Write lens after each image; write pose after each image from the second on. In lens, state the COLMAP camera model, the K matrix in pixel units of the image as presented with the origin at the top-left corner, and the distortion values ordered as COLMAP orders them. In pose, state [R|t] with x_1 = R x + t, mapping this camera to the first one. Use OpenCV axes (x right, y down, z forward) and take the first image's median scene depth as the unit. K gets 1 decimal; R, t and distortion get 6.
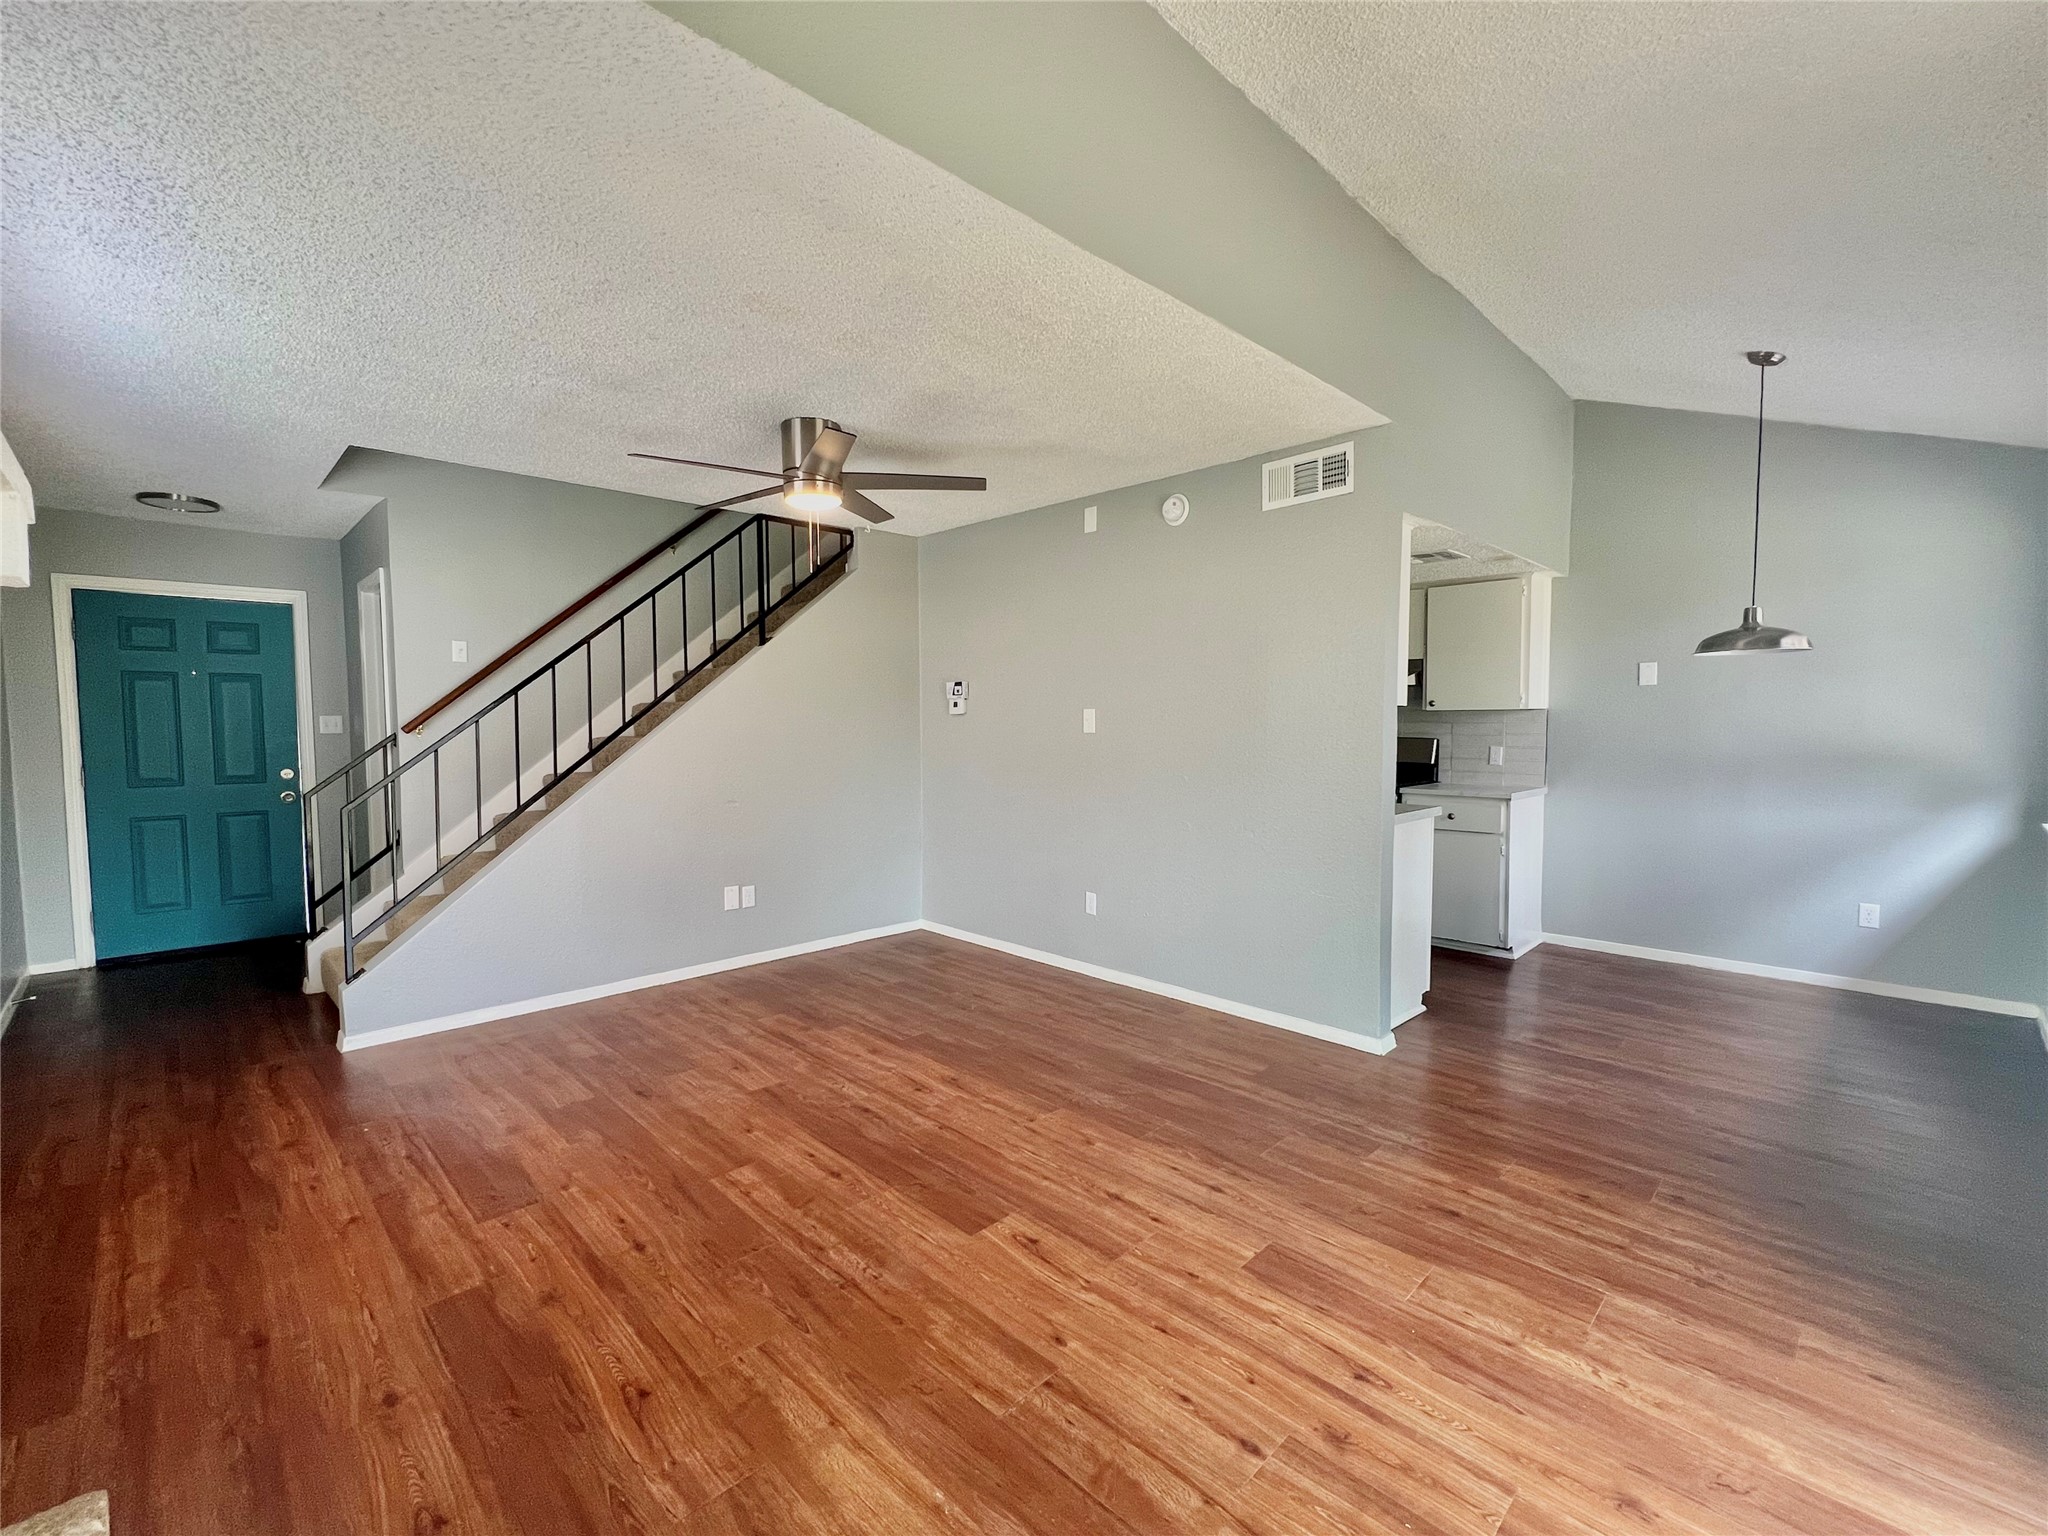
lens RADIAL K [[880.1, 0, 1015.3], [0, 880.1, 770.3], [0, 0, 1]] dist [0.000674, 0.000366]
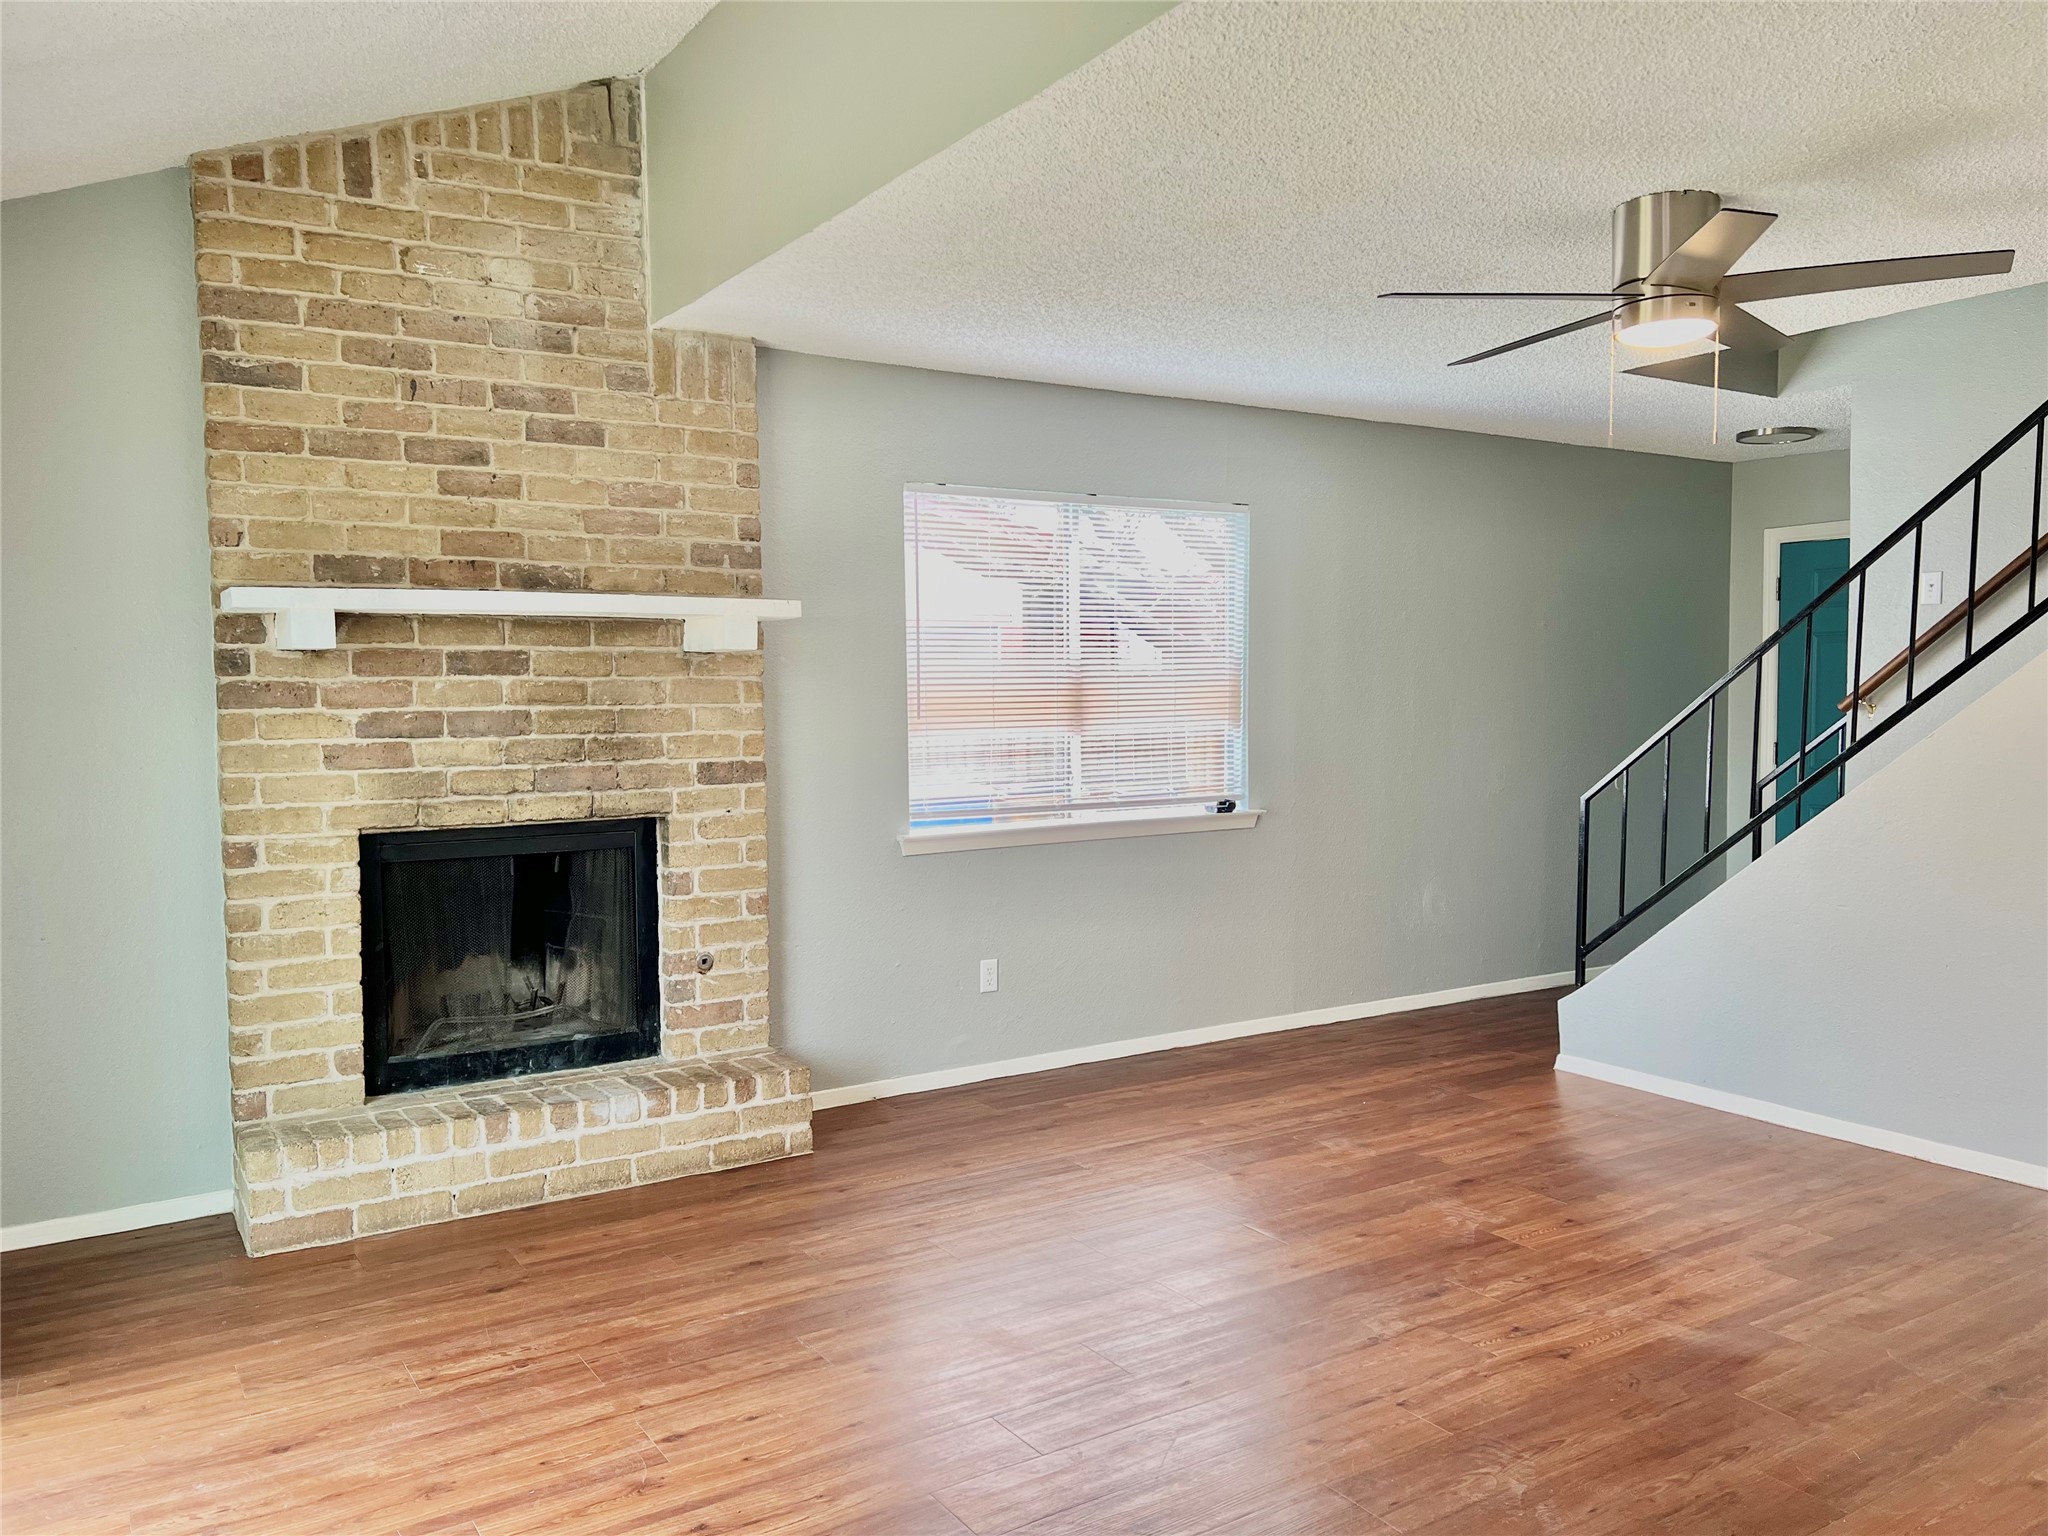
lens RADIAL K [[1539.7, 0, 1024.0], [0, 1539.7, 768.0], [0, 0, 1]] dist [-0.001040, -0.001036]
pose [[-0.203356, 0.052822, -0.977679, 0.927292], [-0.055018, 0.996349, 0.065275, -0.057375], [0.977558, 0.067064, -0.199708, 0.849113]]
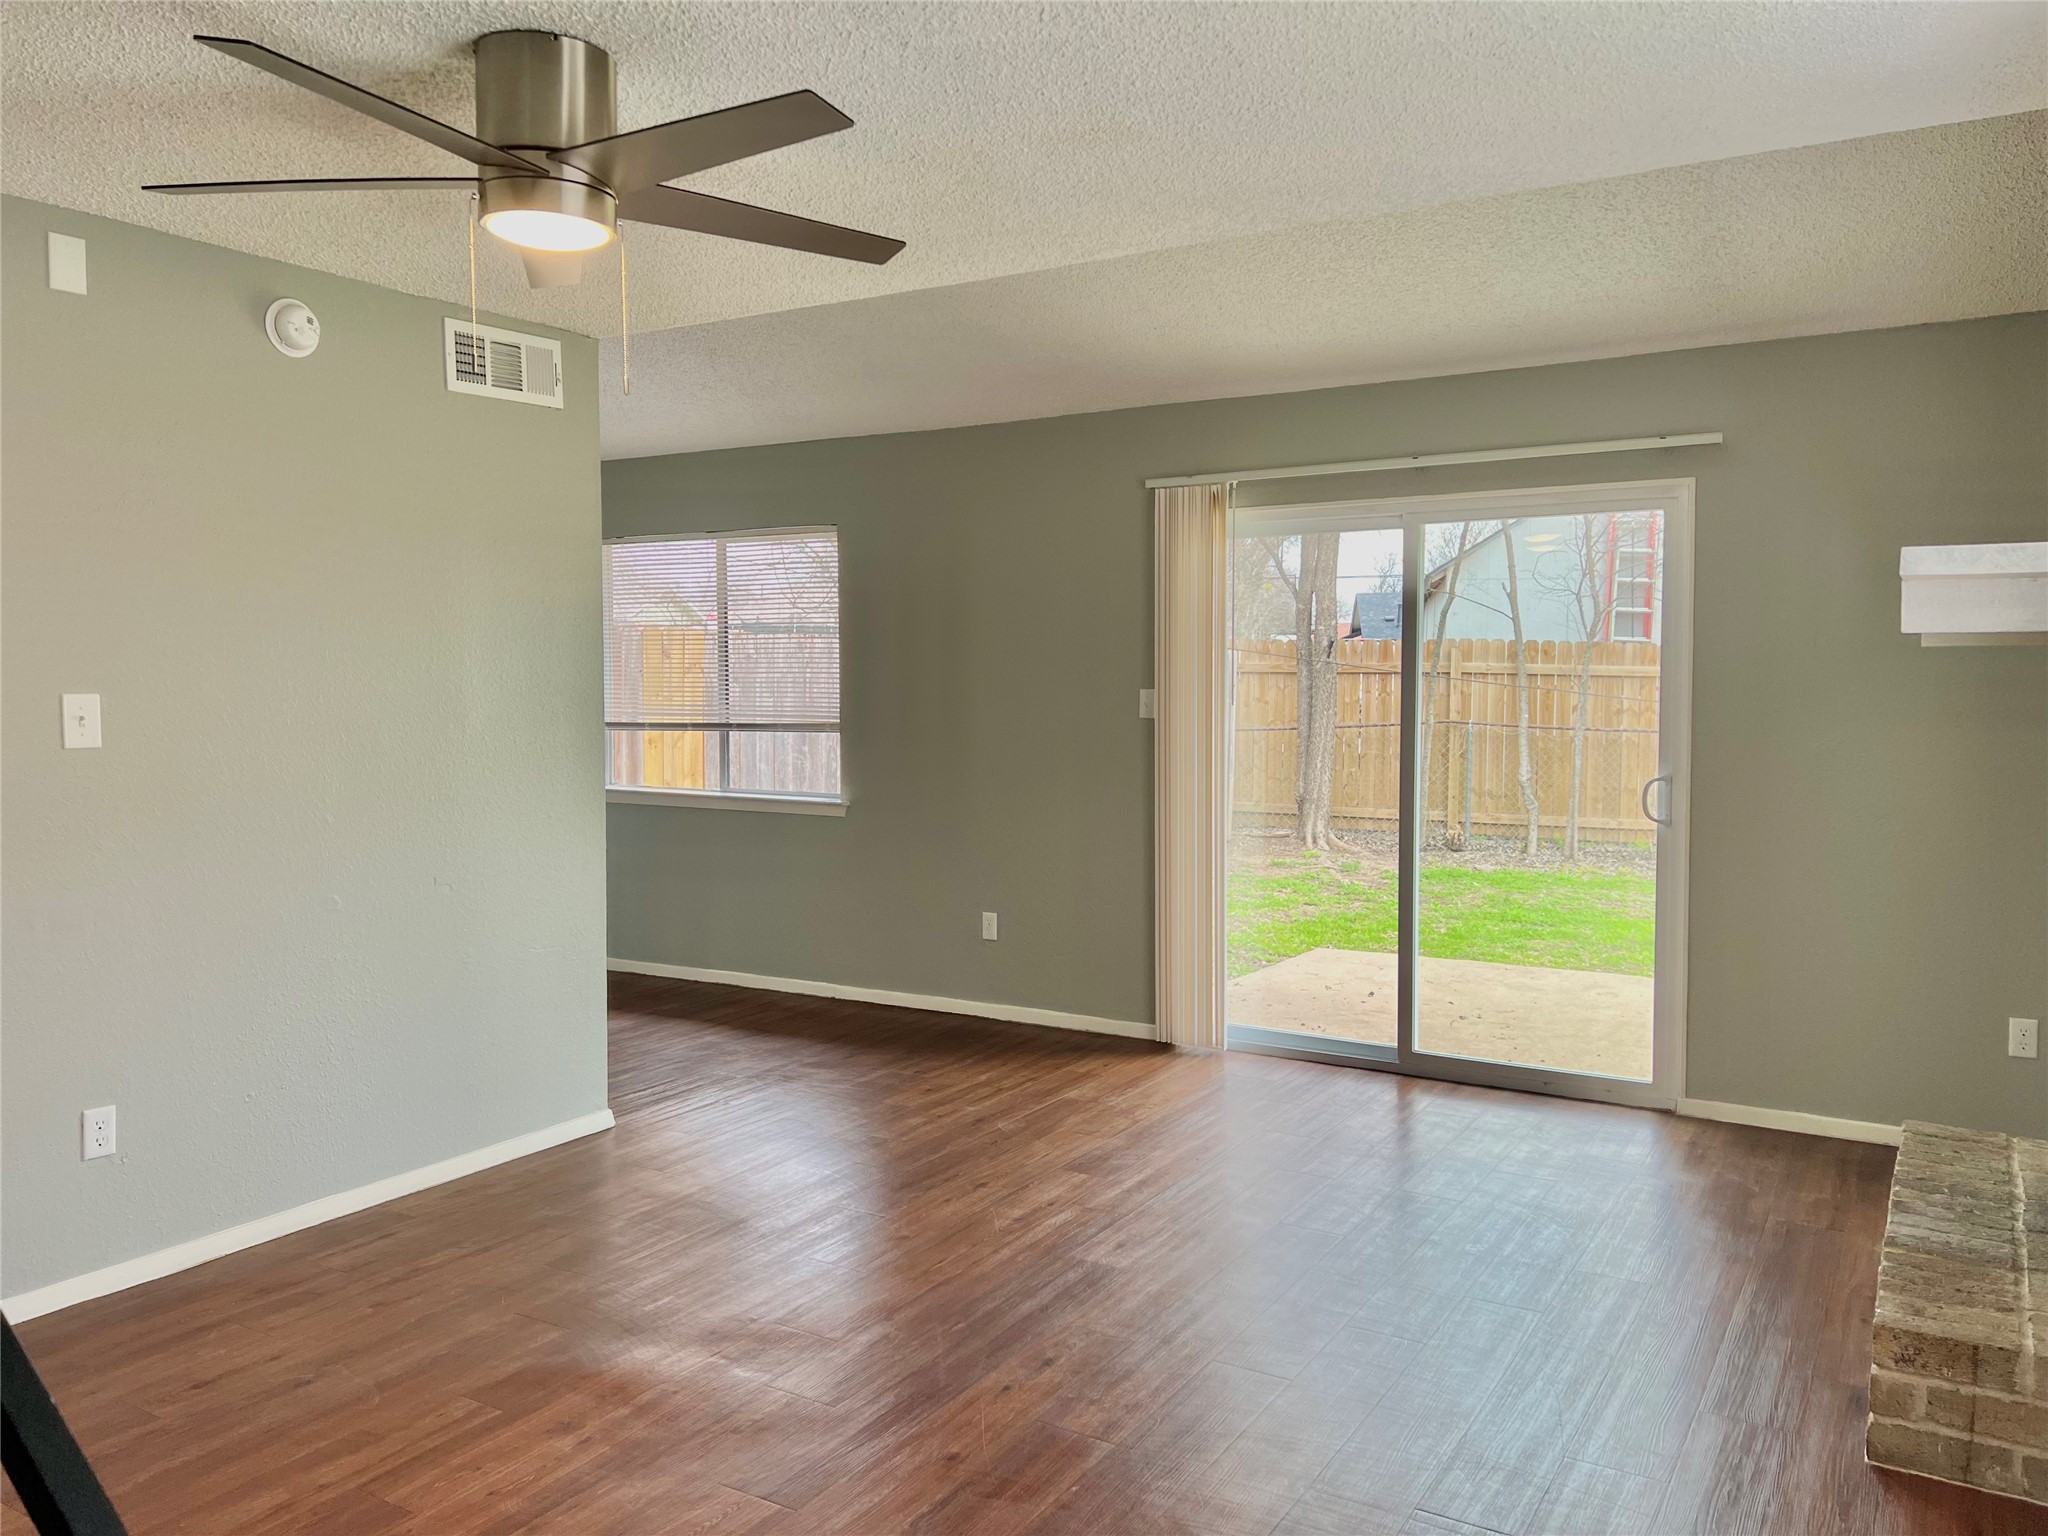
lens RADIAL K [[1539.7, 0, 1024.0], [0, 1539.7, 768.0], [0, 0, 1]] dist [-0.001040, -0.001036]
pose [[-0.249538, -0.051373, 0.967001, -1.096585], [0.060454, 0.995818, 0.068504, -0.079450], [-0.966476, 0.075553, -0.245388, 1.033795]]
